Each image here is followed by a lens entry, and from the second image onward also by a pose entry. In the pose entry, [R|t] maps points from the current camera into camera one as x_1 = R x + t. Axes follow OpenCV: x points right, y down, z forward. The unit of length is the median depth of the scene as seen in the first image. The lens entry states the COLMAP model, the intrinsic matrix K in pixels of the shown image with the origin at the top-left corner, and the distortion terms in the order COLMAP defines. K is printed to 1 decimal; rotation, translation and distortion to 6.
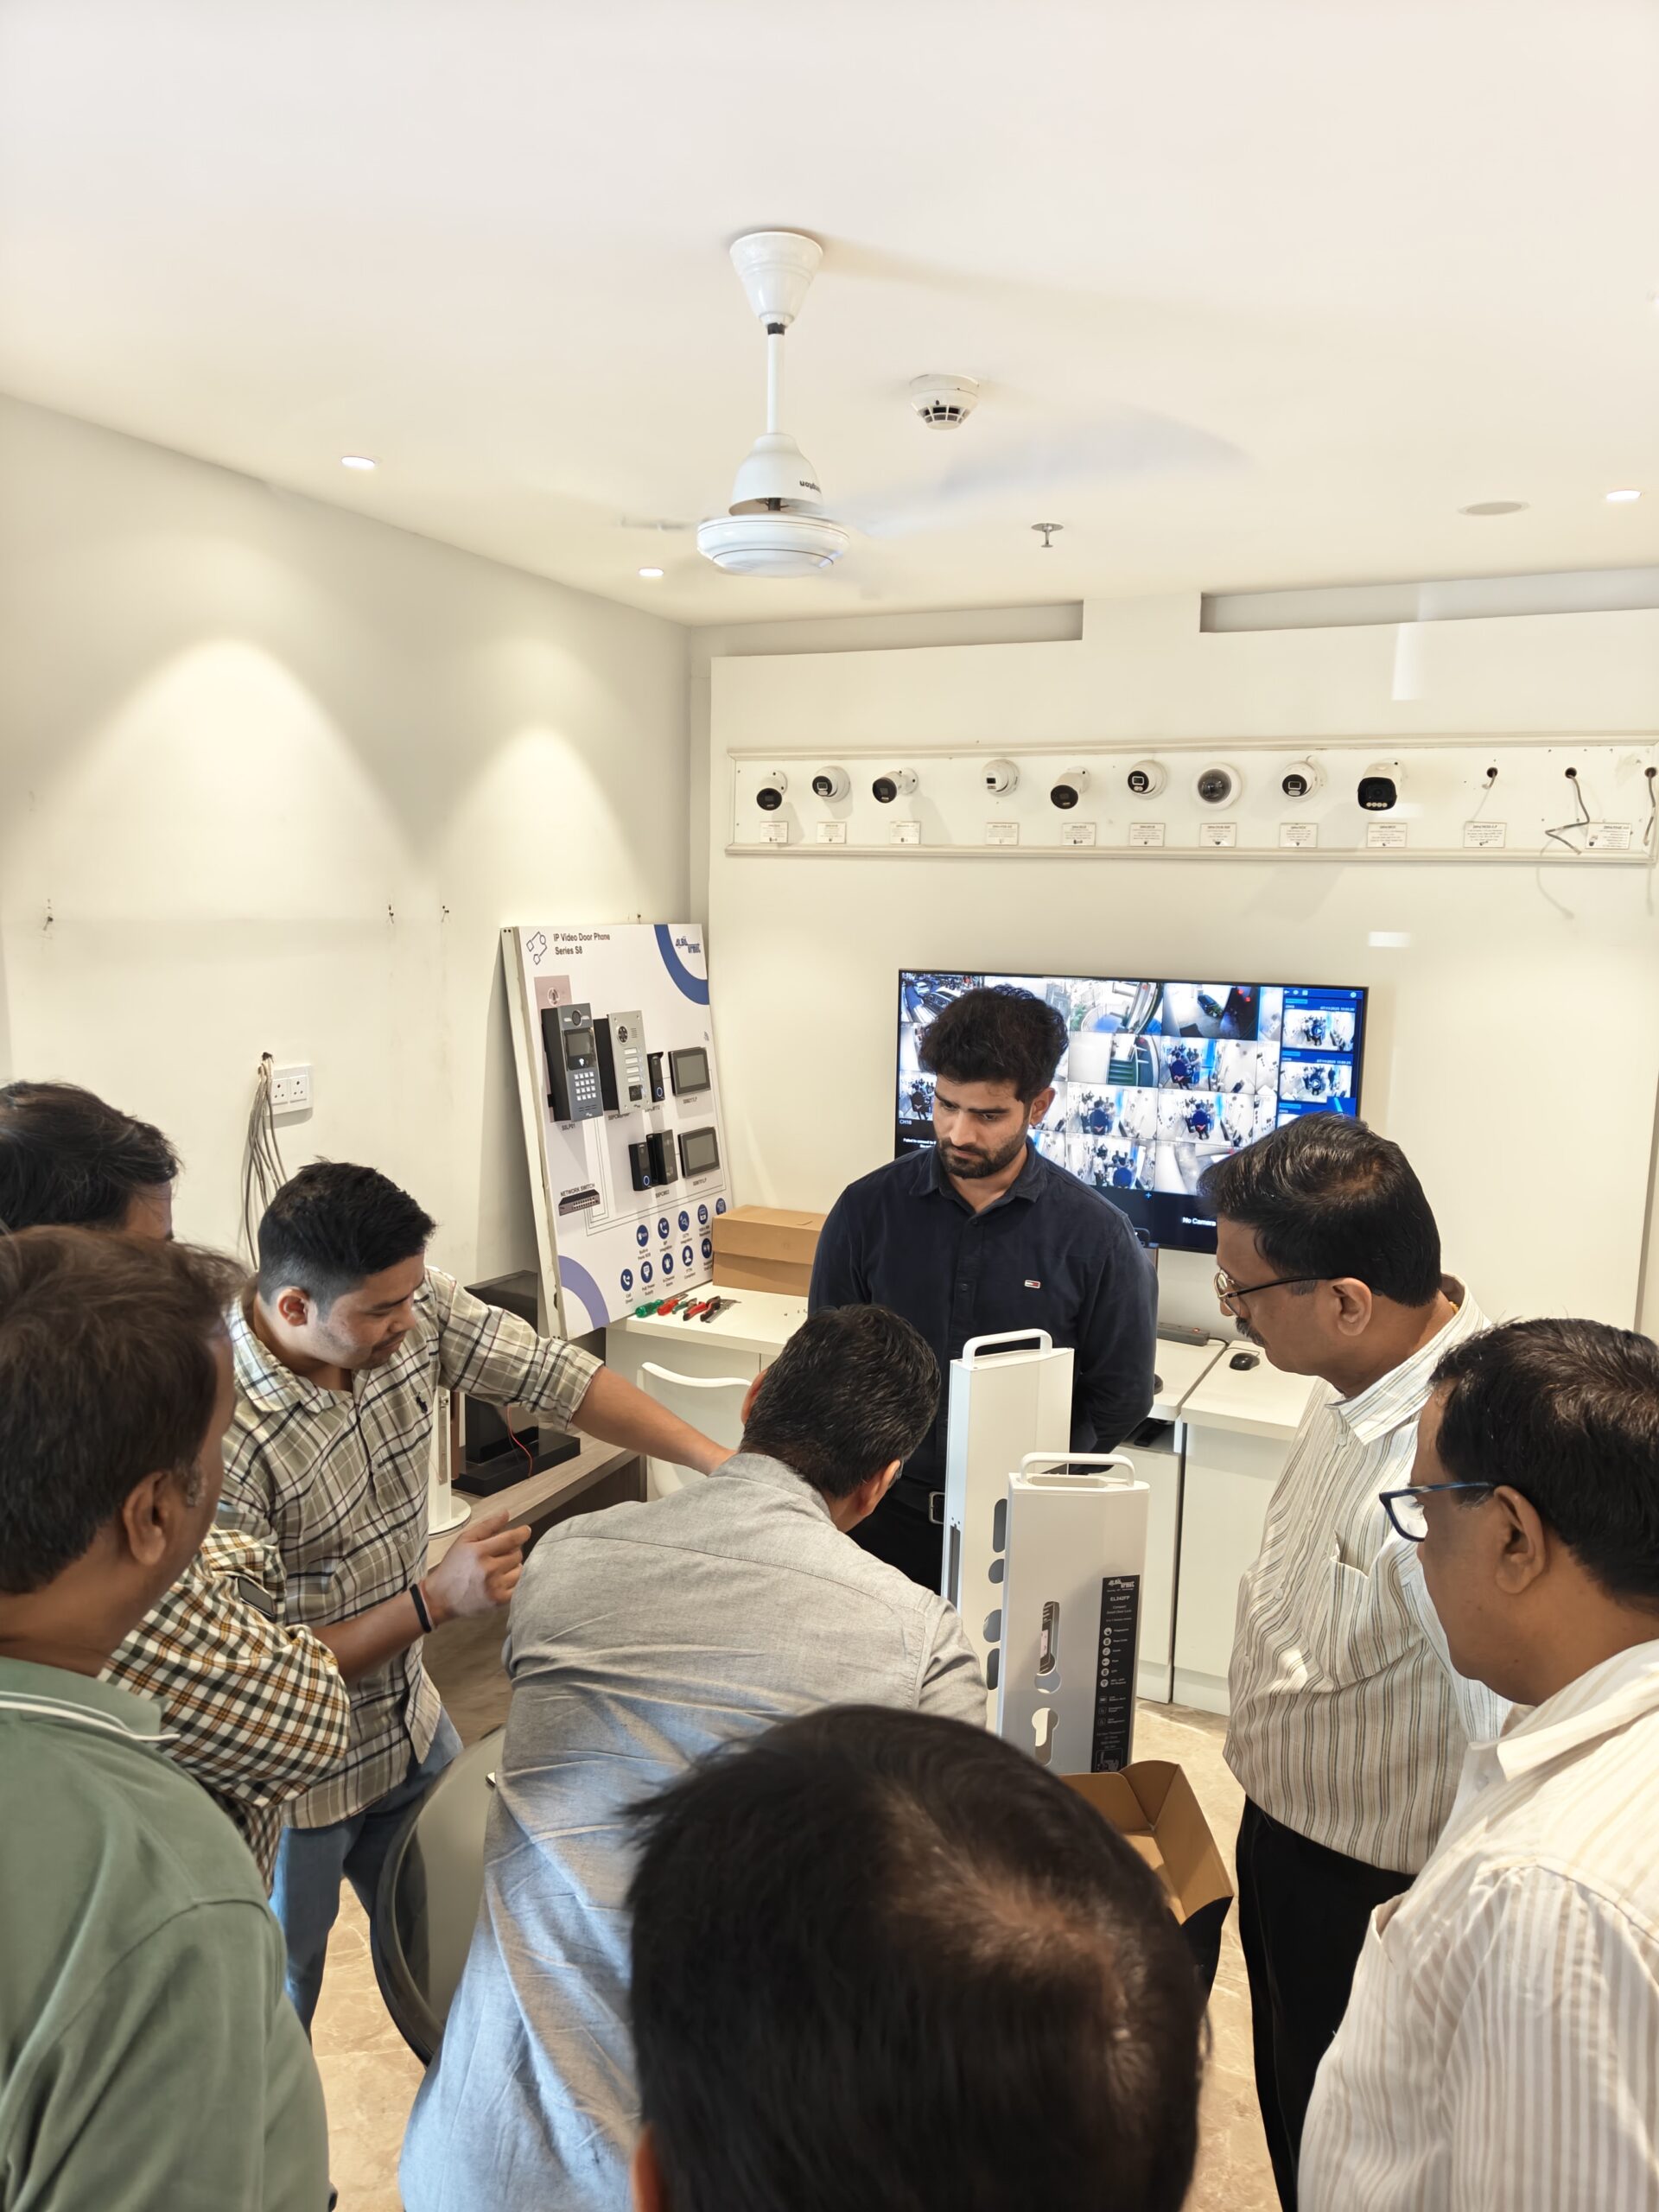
lens RADIAL K [[1643.4, 0, 820.1], [0, 1643.4, 1123.2], [0, 0, 1]] dist [0.012701, -0.009285]
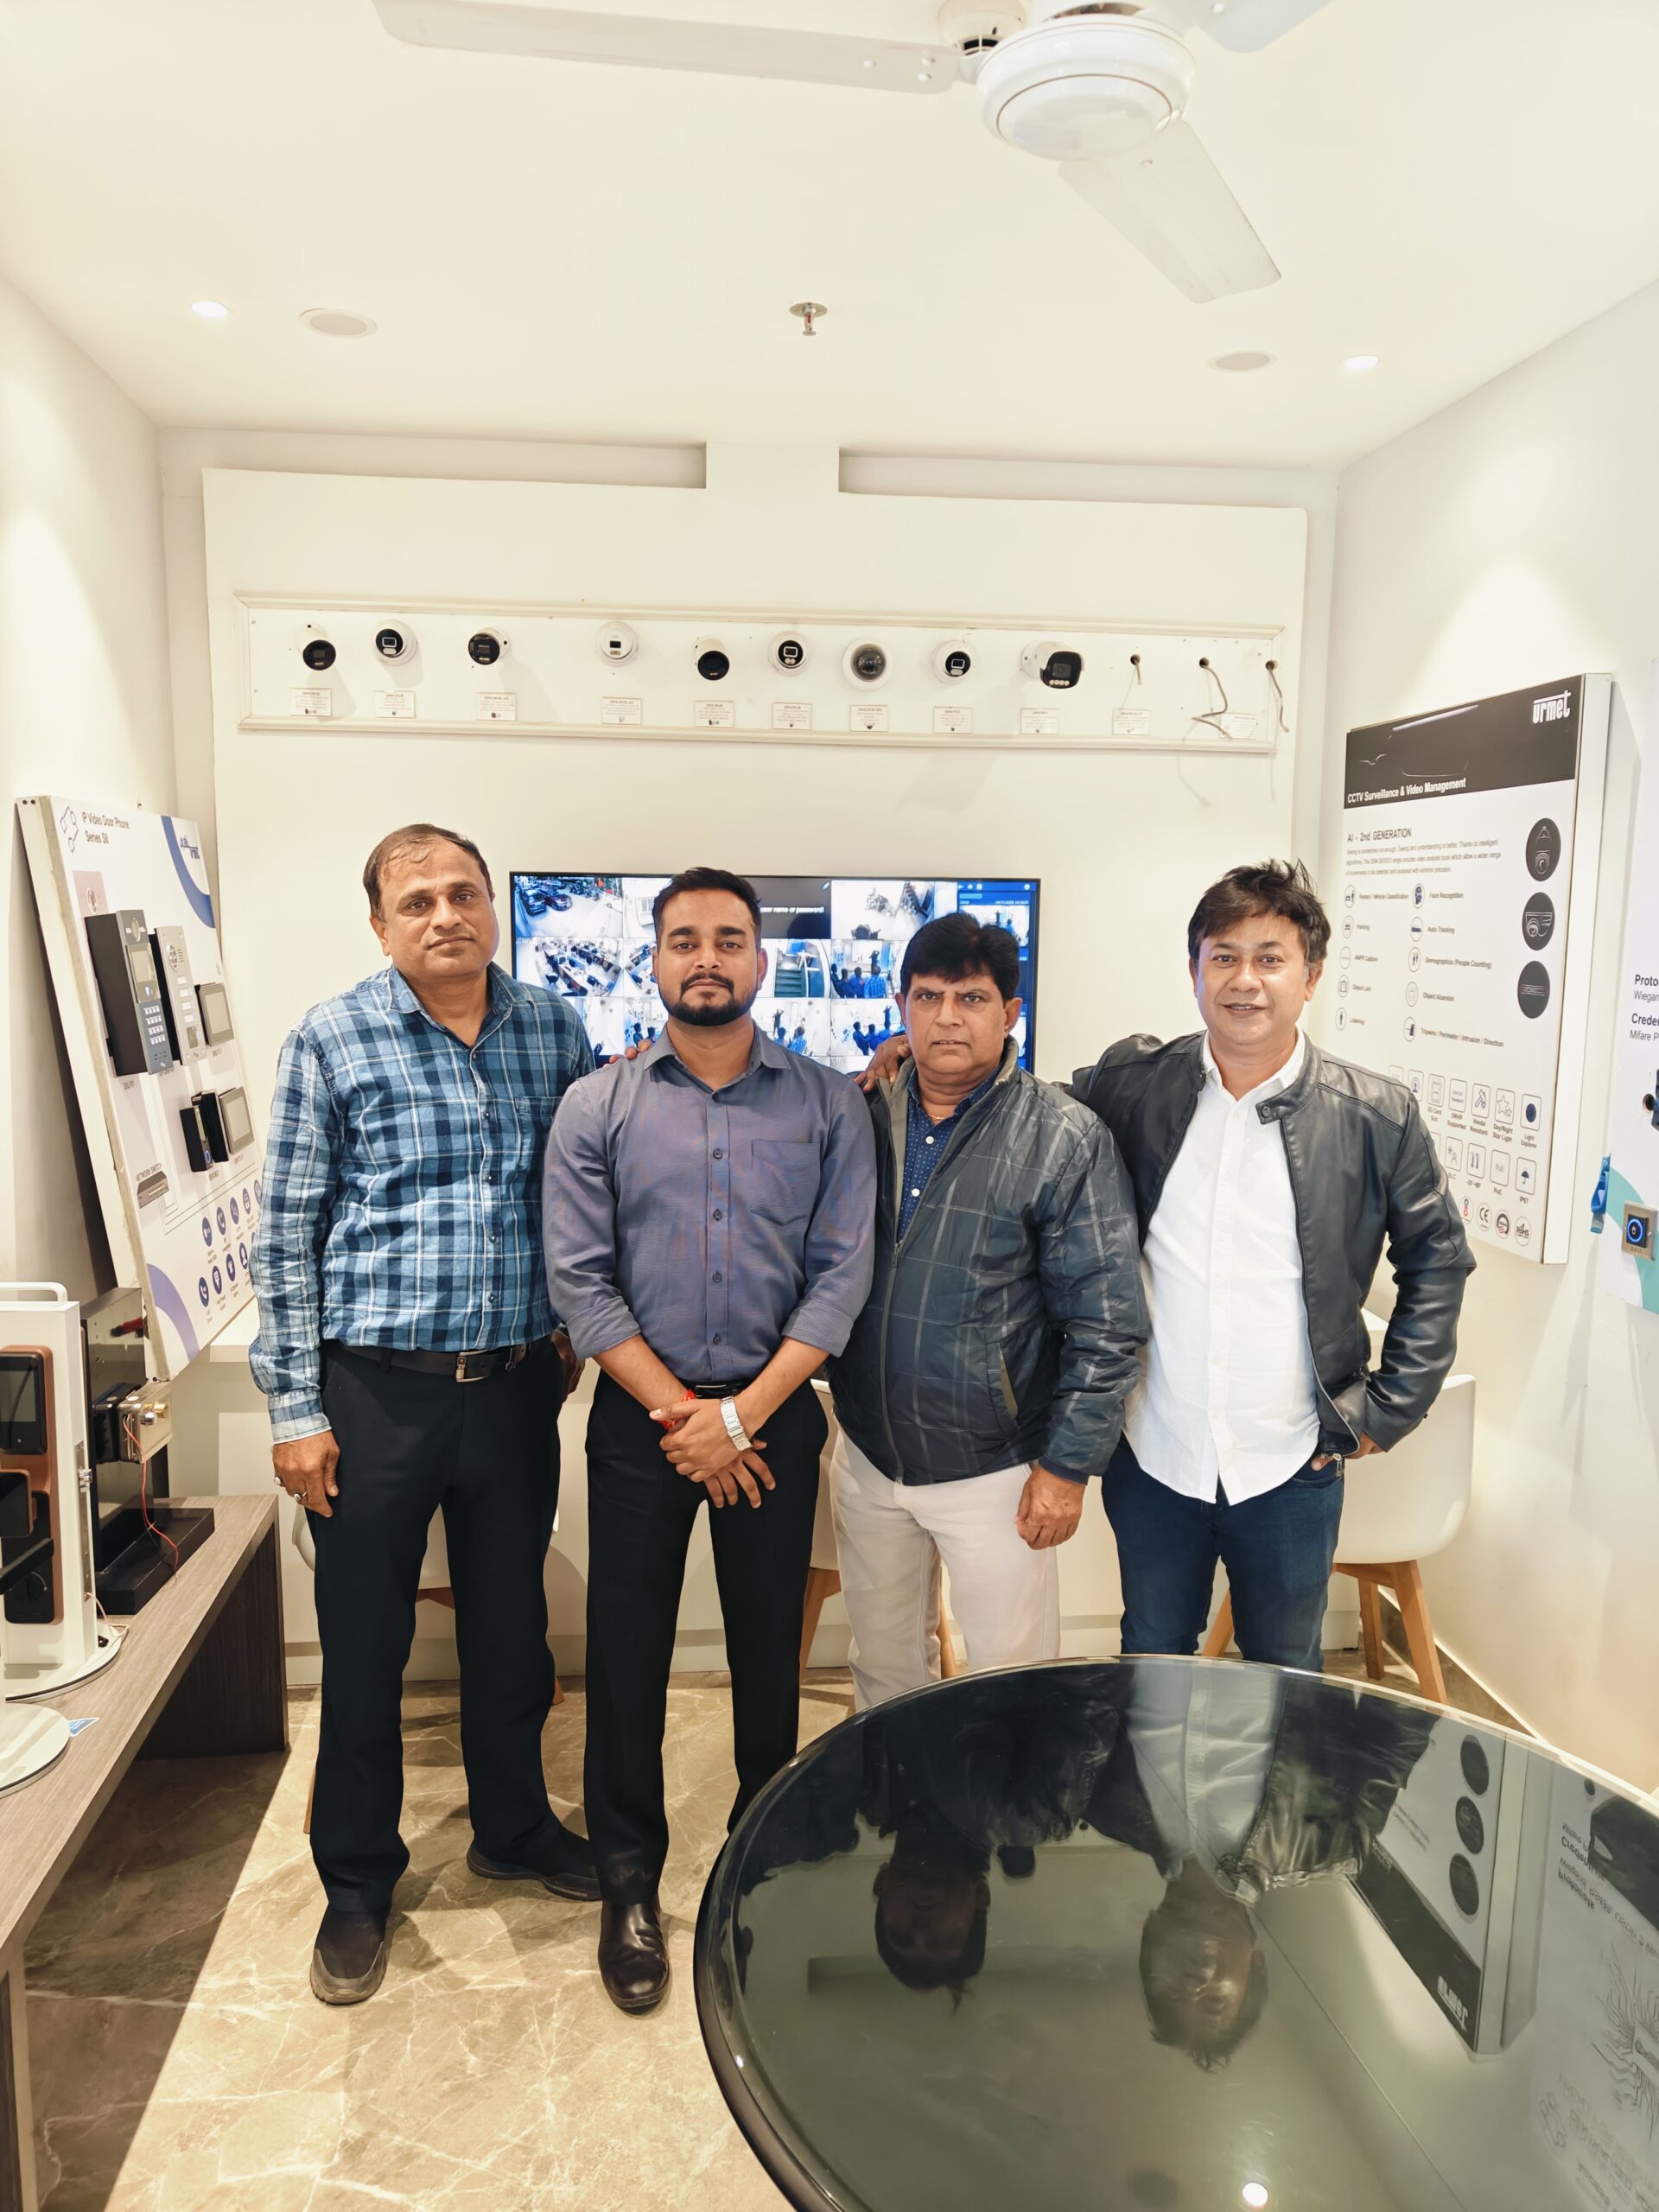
lens RADIAL K [[1643.4, 0, 857.5], [0, 1643.4, 1101.8], [0, 0, 1]] dist [0.012701, -0.009285]
pose [[0.855517, -0.072878, 0.512620, -0.244343], [0.079405, 0.996800, 0.009193, 0.027919], [-0.511649, 0.032840, 0.858567, 0.225159]]
